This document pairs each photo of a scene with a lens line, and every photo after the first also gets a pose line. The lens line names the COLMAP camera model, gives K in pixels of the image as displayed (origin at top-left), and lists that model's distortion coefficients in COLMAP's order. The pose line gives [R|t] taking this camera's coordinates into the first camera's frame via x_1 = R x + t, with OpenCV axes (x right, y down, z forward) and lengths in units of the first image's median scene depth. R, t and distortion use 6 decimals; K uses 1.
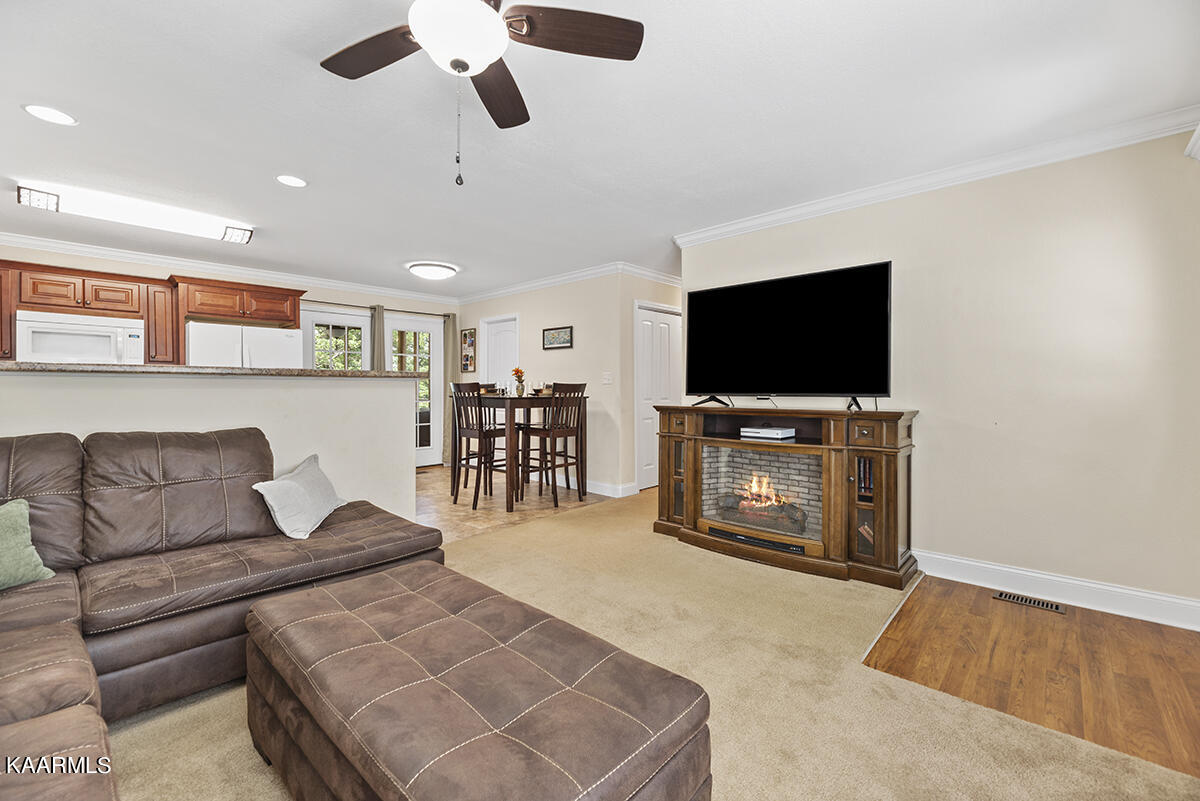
lens RADIAL K [[493.0, 0, 605.5], [0, 493.0, 392.1], [0, 0, 1]] dist [-0.004593, -0.000687]
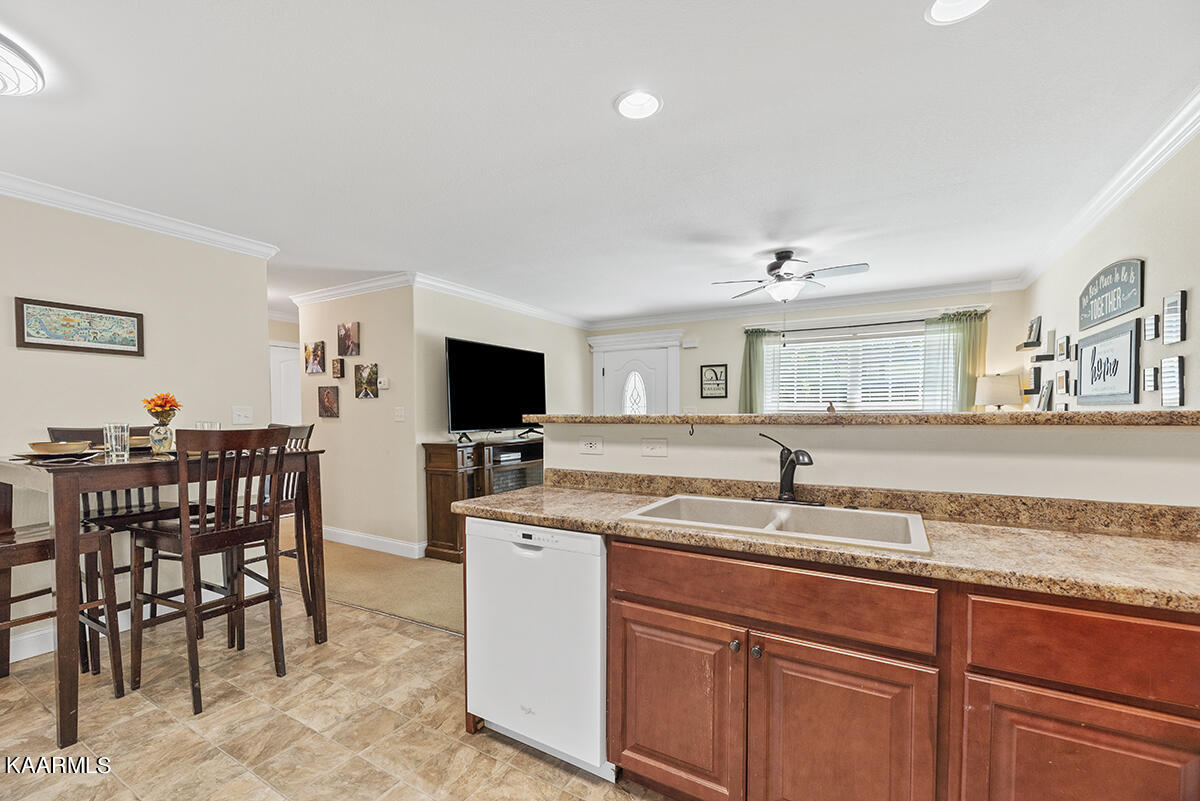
lens RADIAL K [[493.0, 0, 593.8], [0, 493.0, 436.2], [0, 0, 1]] dist [-0.004593, -0.000687]
pose [[-0.198991, -0.047643, 0.978843, -1.079720], [0.011770, 0.998629, 0.050999, -0.042556], [-0.979931, 0.021669, -0.198157, 1.023369]]
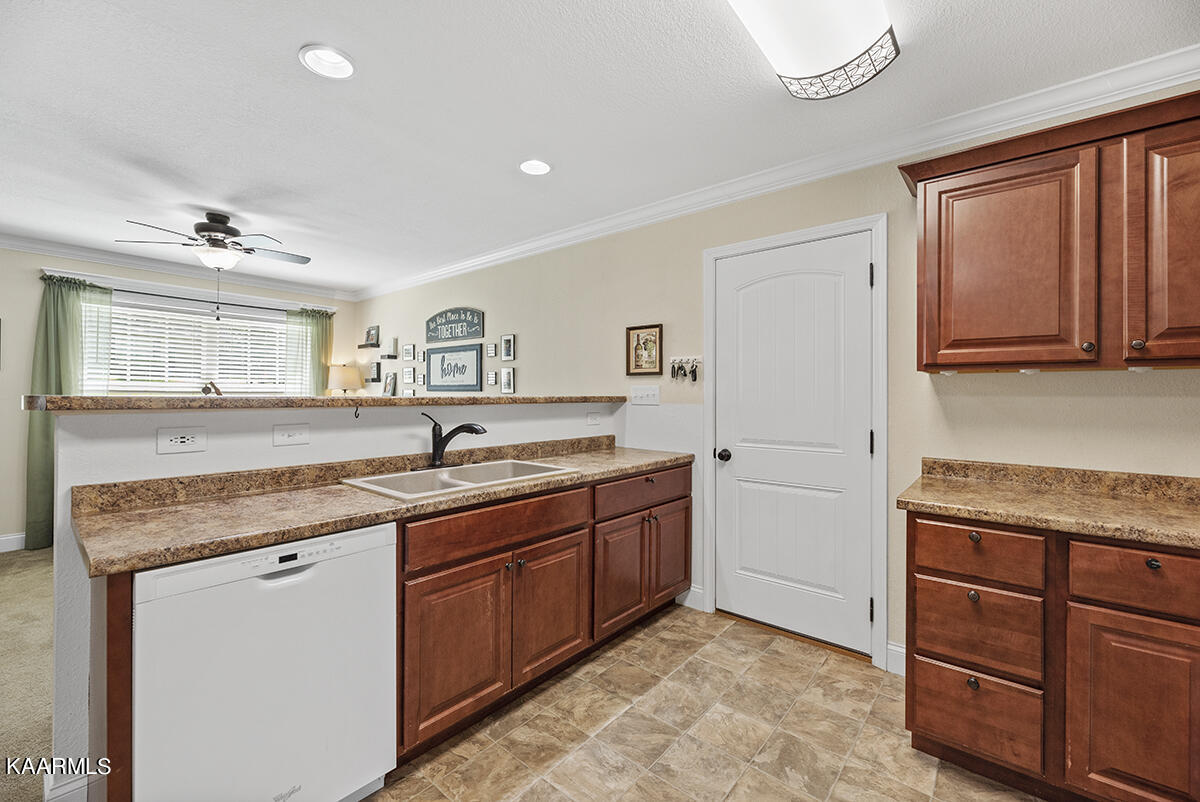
lens RADIAL K [[493.0, 0, 583.3], [0, 493.0, 391.2], [0, 0, 1]] dist [-0.004593, -0.000687]
pose [[-0.999436, -0.007906, -0.032628, -0.776736], [-0.007888, 0.999969, -0.000703, -0.044359], [0.032633, -0.000445, -0.999467, 1.374169]]
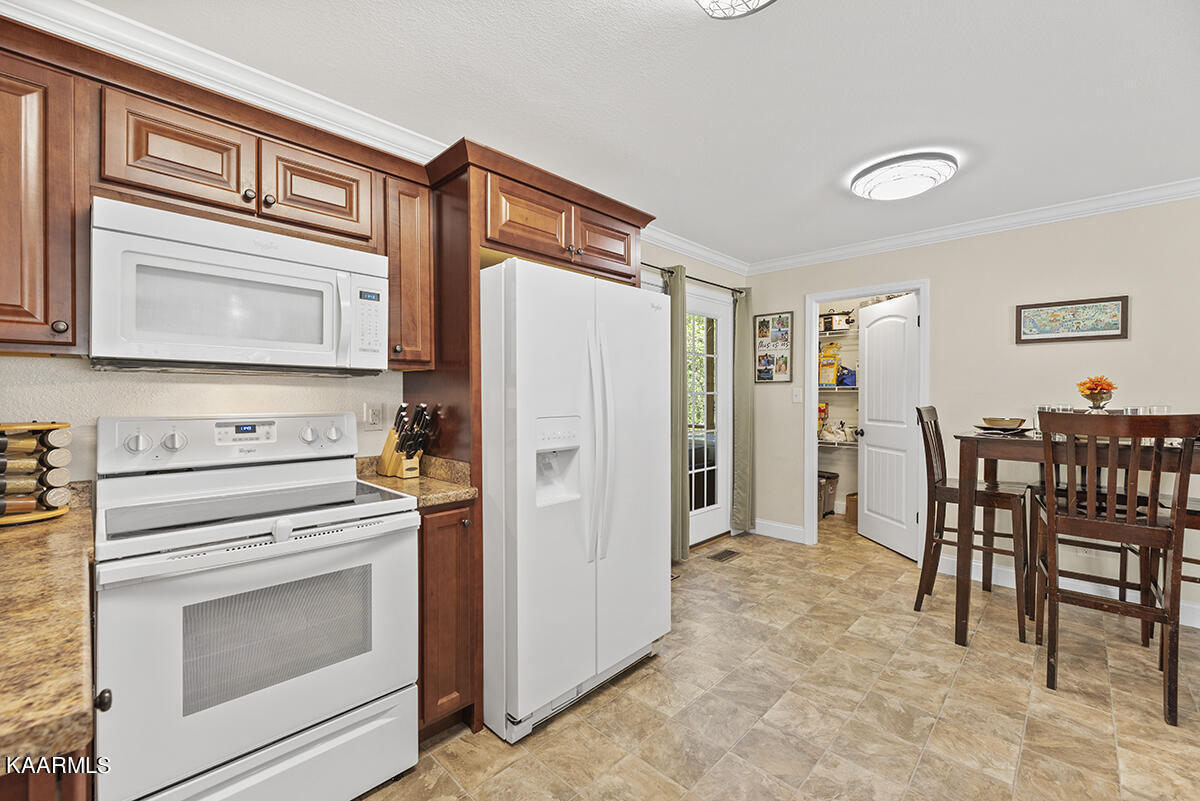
lens RADIAL K [[493.0, 0, 604.0], [0, 493.0, 400.6], [0, 0, 1]] dist [-0.004593, -0.000687]
pose [[0.999706, 0.004706, -0.023777, -0.959856], [-0.004649, 0.999986, 0.002420, -0.038361], [0.023788, -0.002309, 0.999714, 0.764865]]
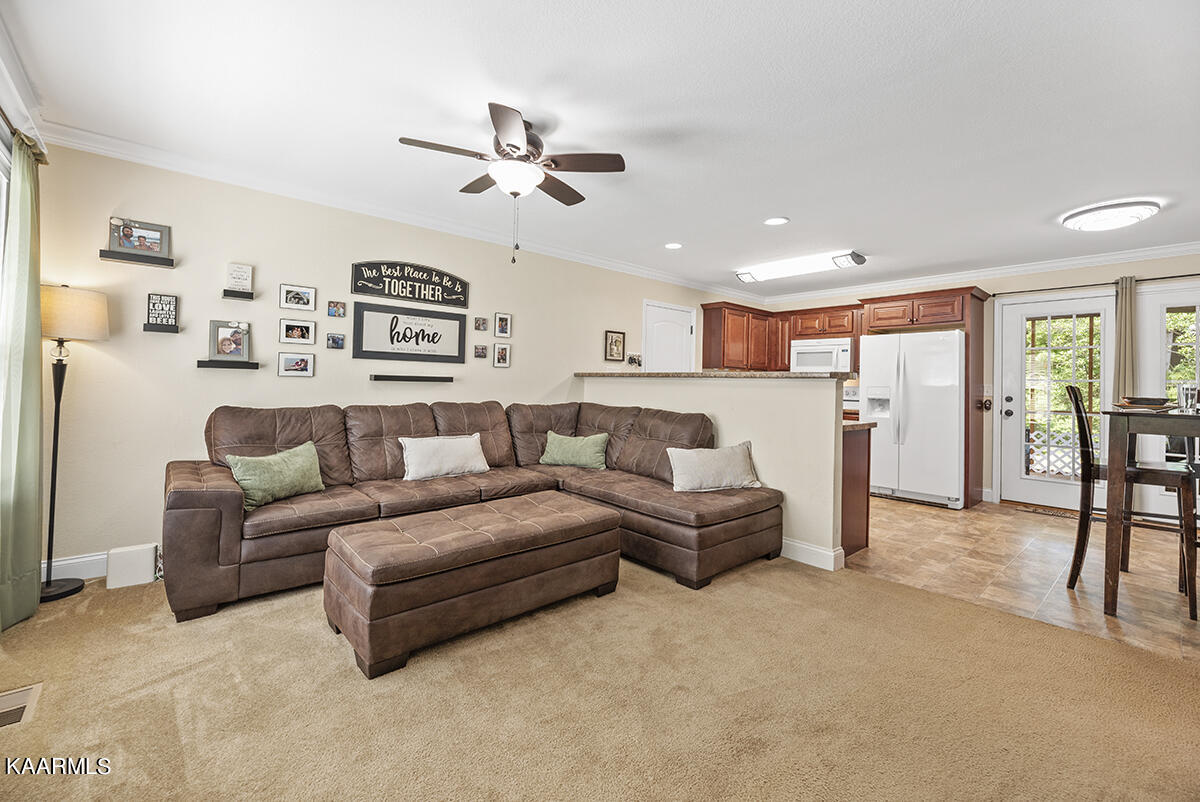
lens RADIAL K [[493.0, 0, 602.3], [0, 493.0, 378.9], [0, 0, 1]] dist [-0.004593, -0.000687]
pose [[-0.117306, -0.015611, -0.992973, 0.562733], [-0.029624, 0.999486, -0.012214, -0.001685], [0.992654, 0.027983, -0.117708, 0.627360]]
